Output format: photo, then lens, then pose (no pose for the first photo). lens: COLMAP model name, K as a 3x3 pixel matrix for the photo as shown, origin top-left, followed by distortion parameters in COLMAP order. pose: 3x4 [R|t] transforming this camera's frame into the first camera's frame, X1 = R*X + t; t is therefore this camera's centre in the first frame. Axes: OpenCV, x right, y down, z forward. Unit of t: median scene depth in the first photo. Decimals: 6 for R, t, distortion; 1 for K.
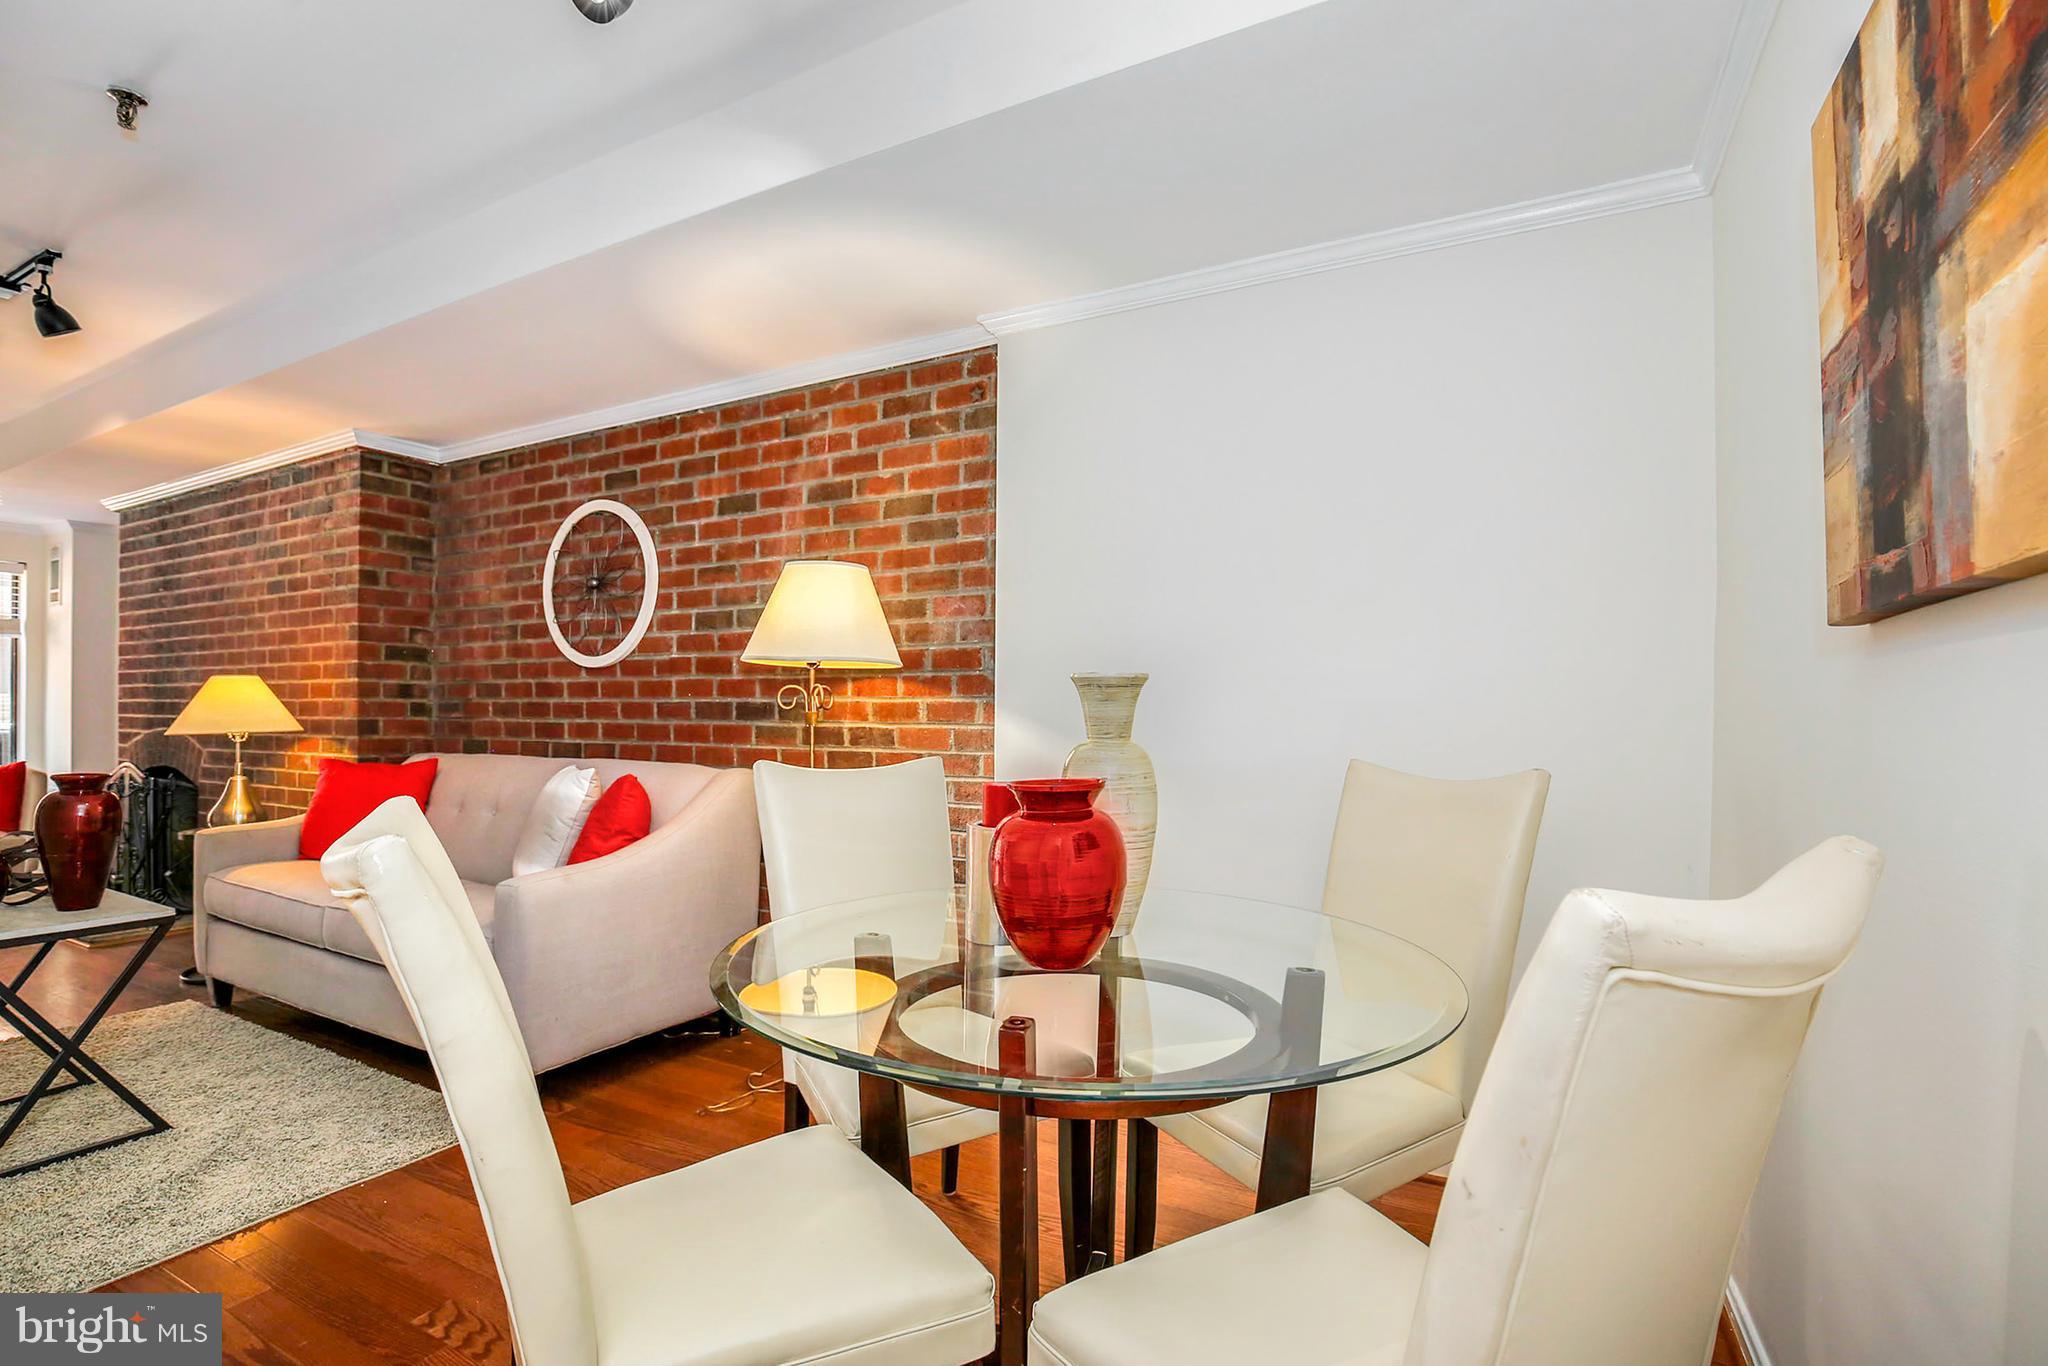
lens RADIAL K [[976.7, 0, 1023.2], [0, 976.7, 714.7], [0, 0, 1]] dist [-0.029824, -0.000263]
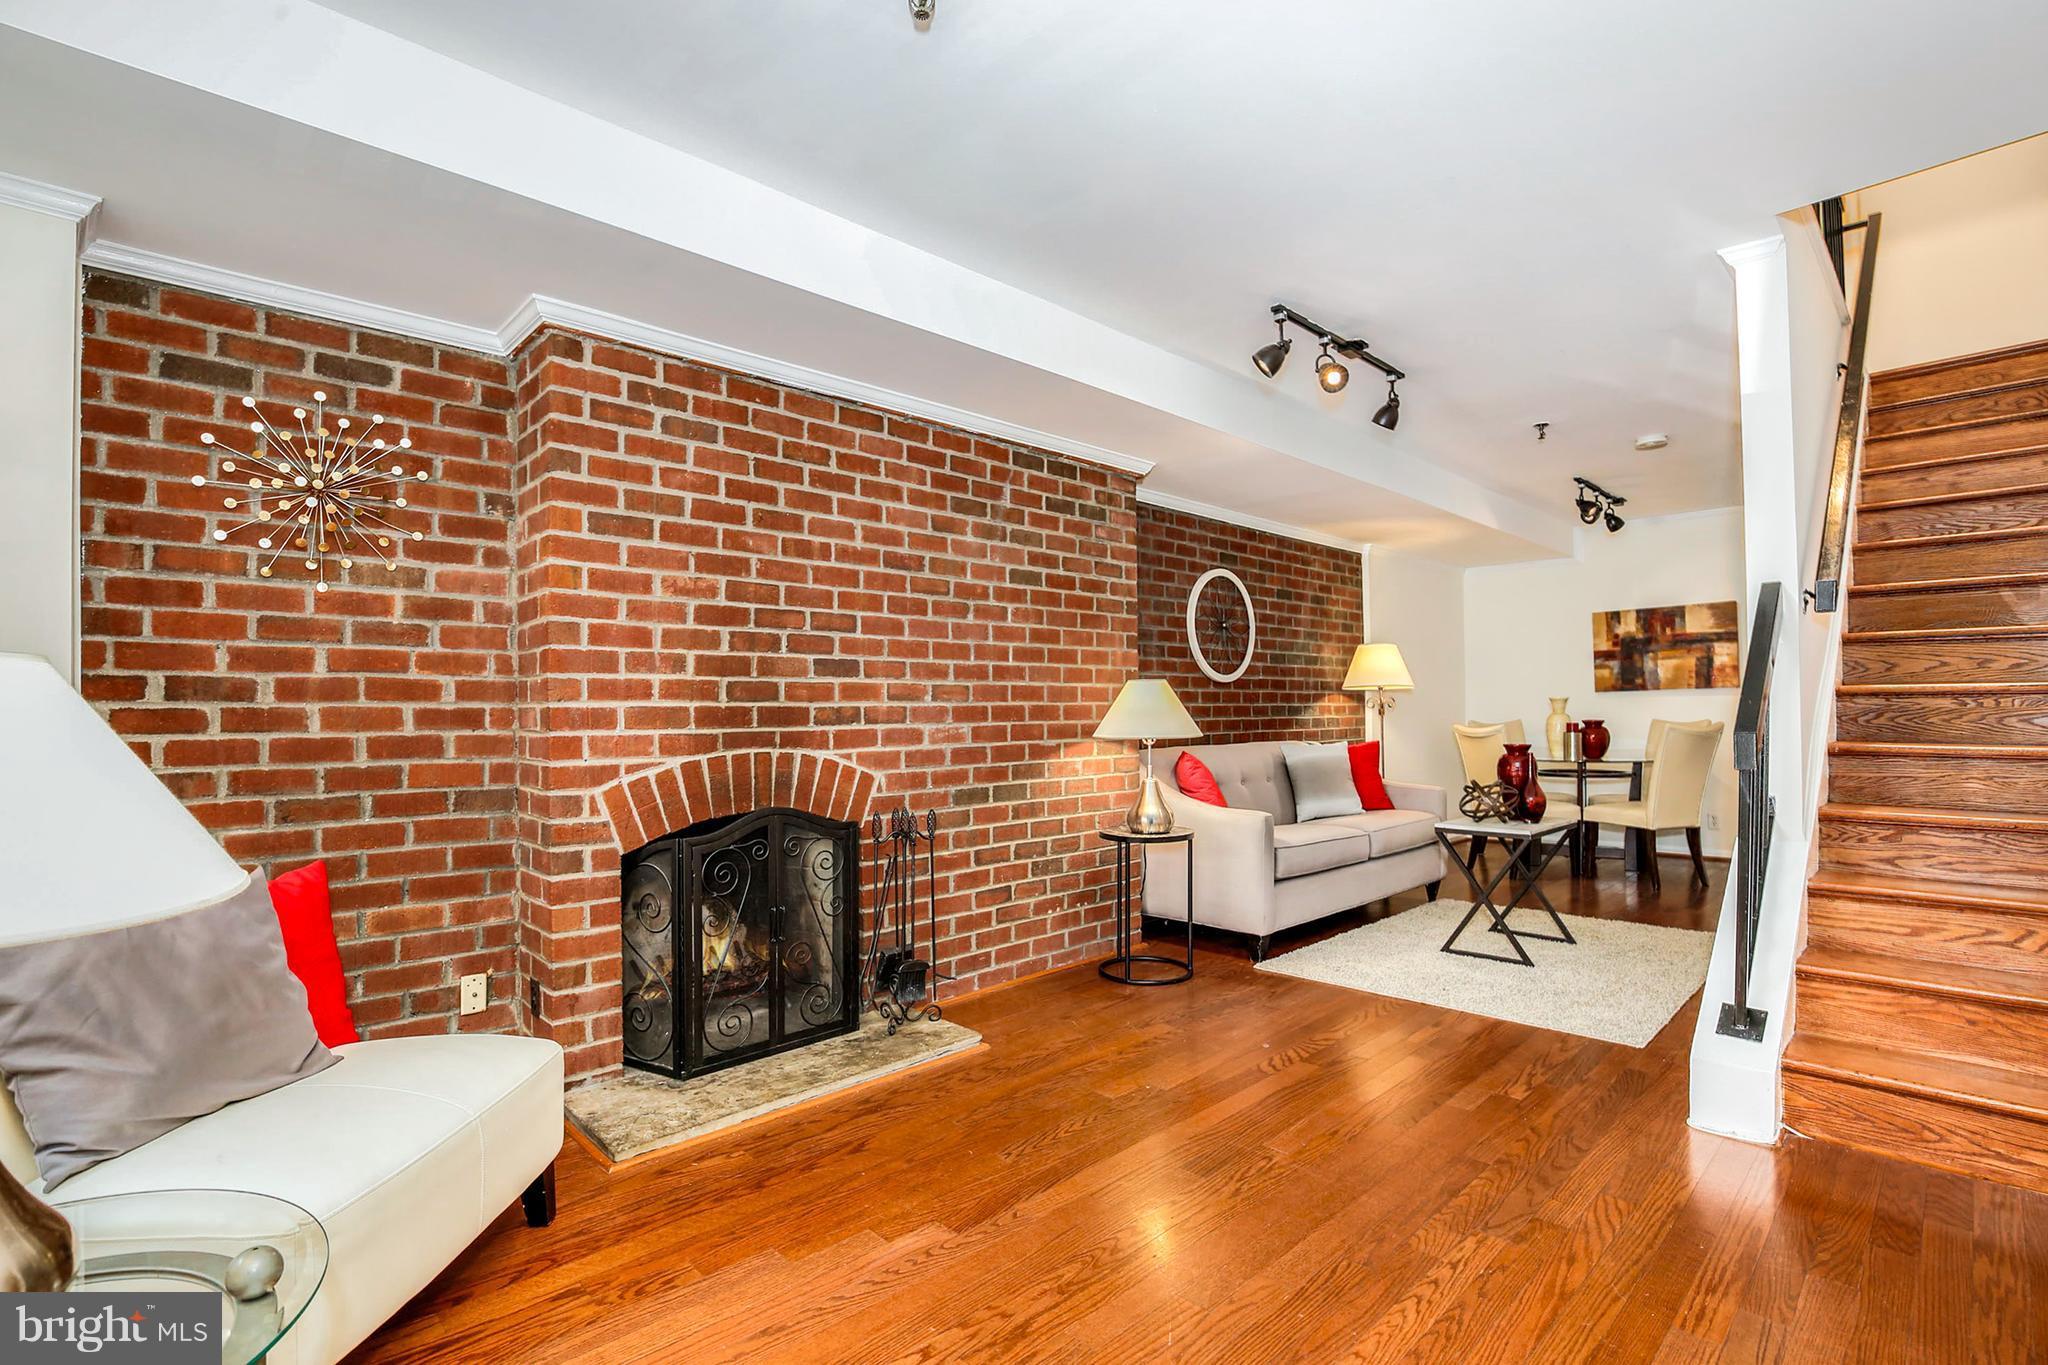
lens RADIAL K [[949.3, 0, 1022.1], [0, 949.3, 701.0], [0, 0, 1]] dist [-0.023109, 0.000274]
pose [[0.288871, 0.003632, 0.957361, -1.963348], [0.013903, 0.999871, -0.007988, -0.012983], [-0.957267, 0.015618, 0.288784, 0.902731]]
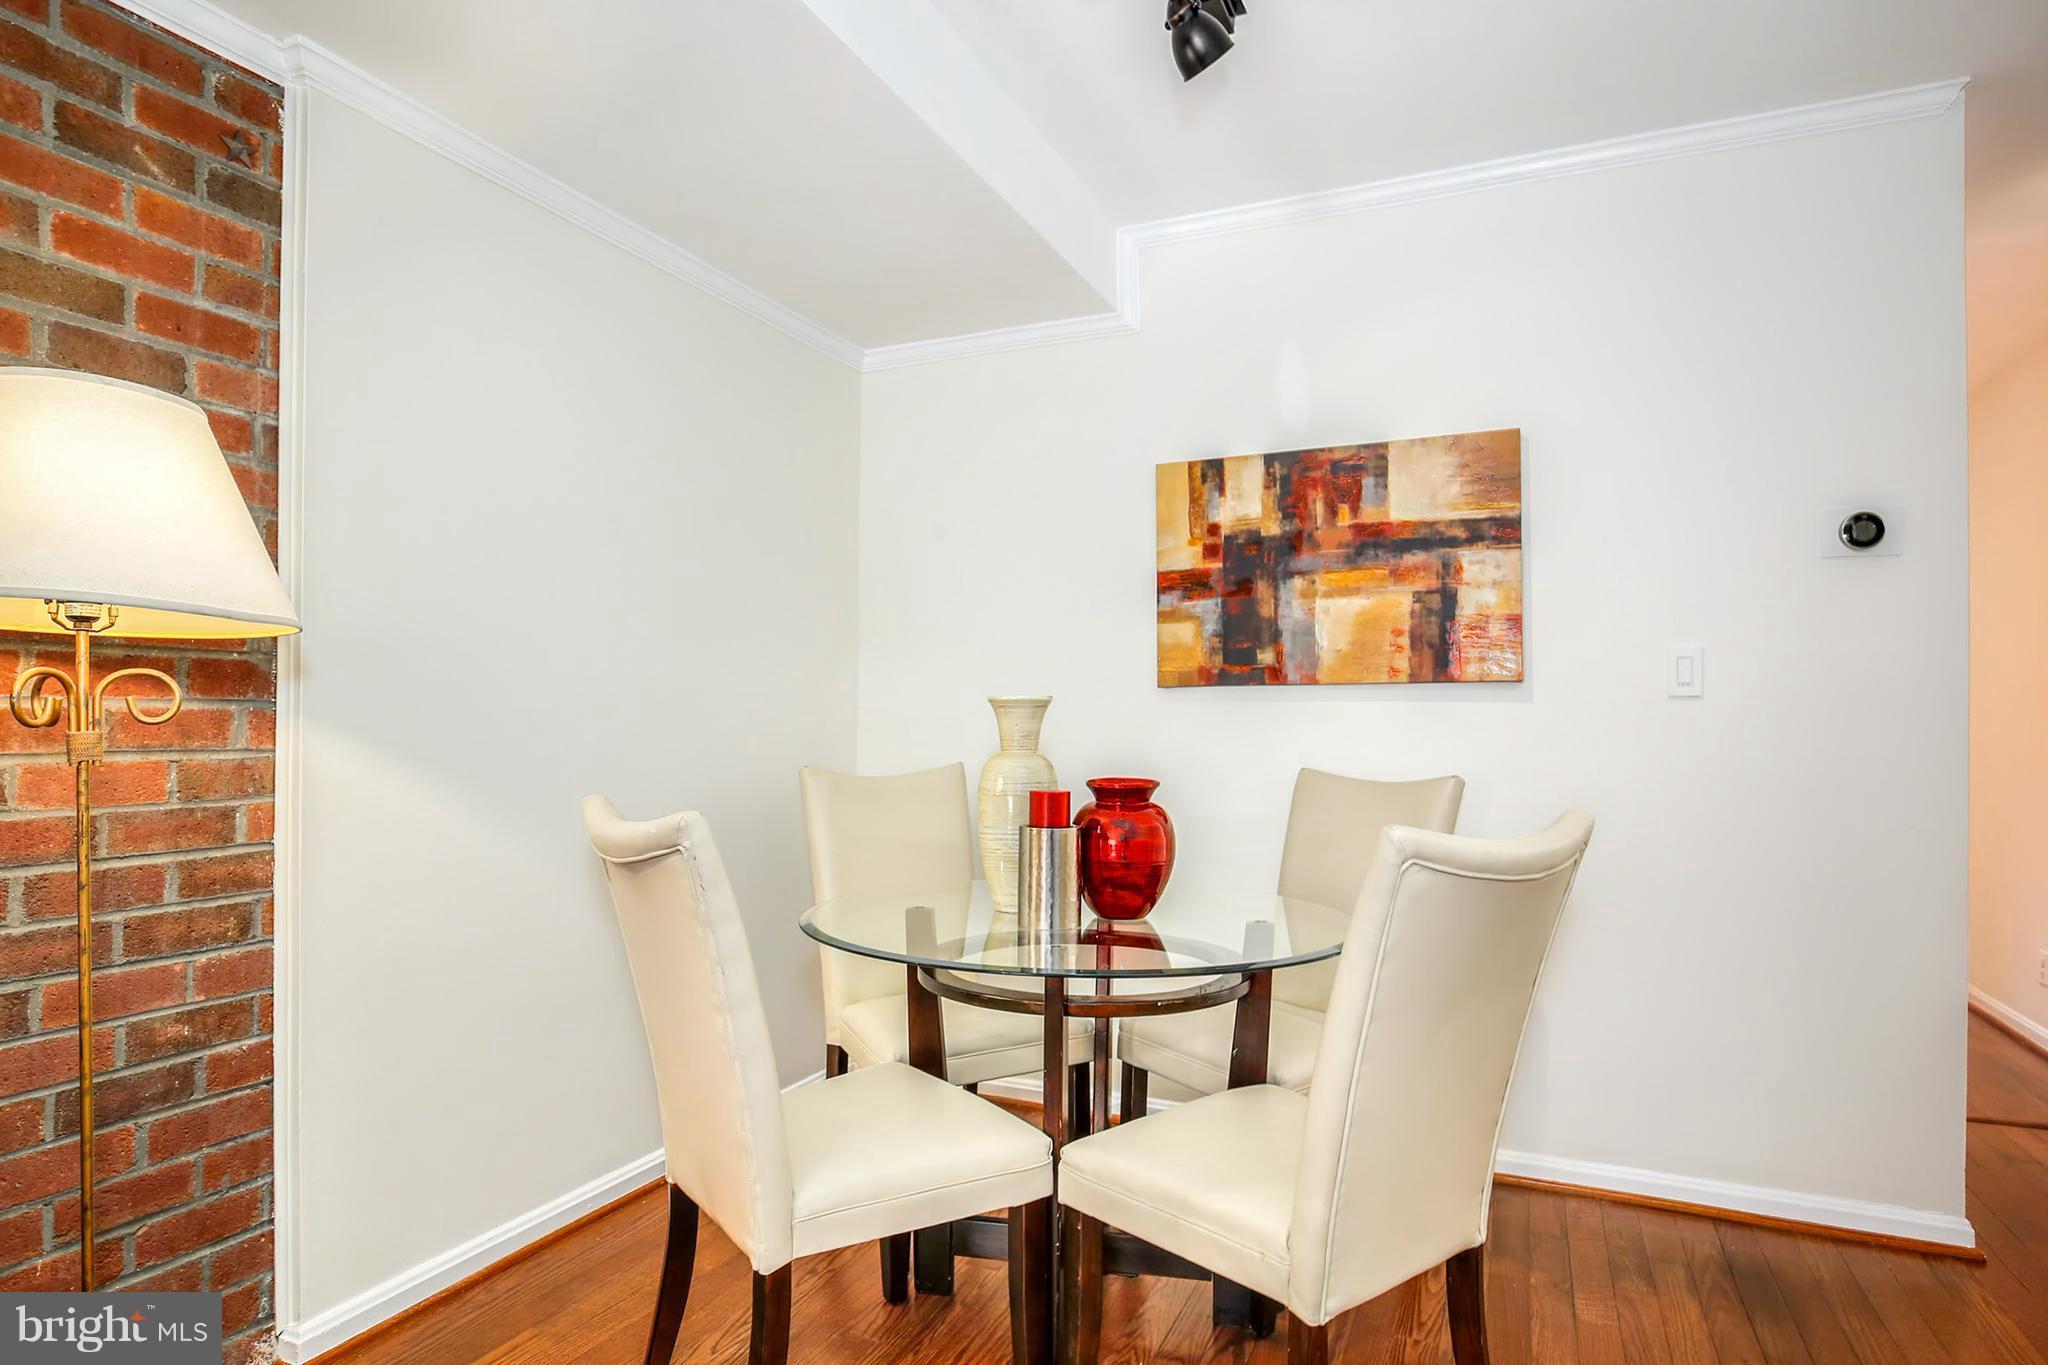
lens RADIAL K [[1088.9, 0, 1018.9], [0, 1088.9, 701.0], [0, 0, 1]] dist [0.002093, -0.001307]
pose [[-0.065514, 0.005110, 0.997839, -0.561196], [-0.007746, 0.999954, -0.005630, -0.014534], [-0.997822, -0.008099, -0.065471, 0.487909]]
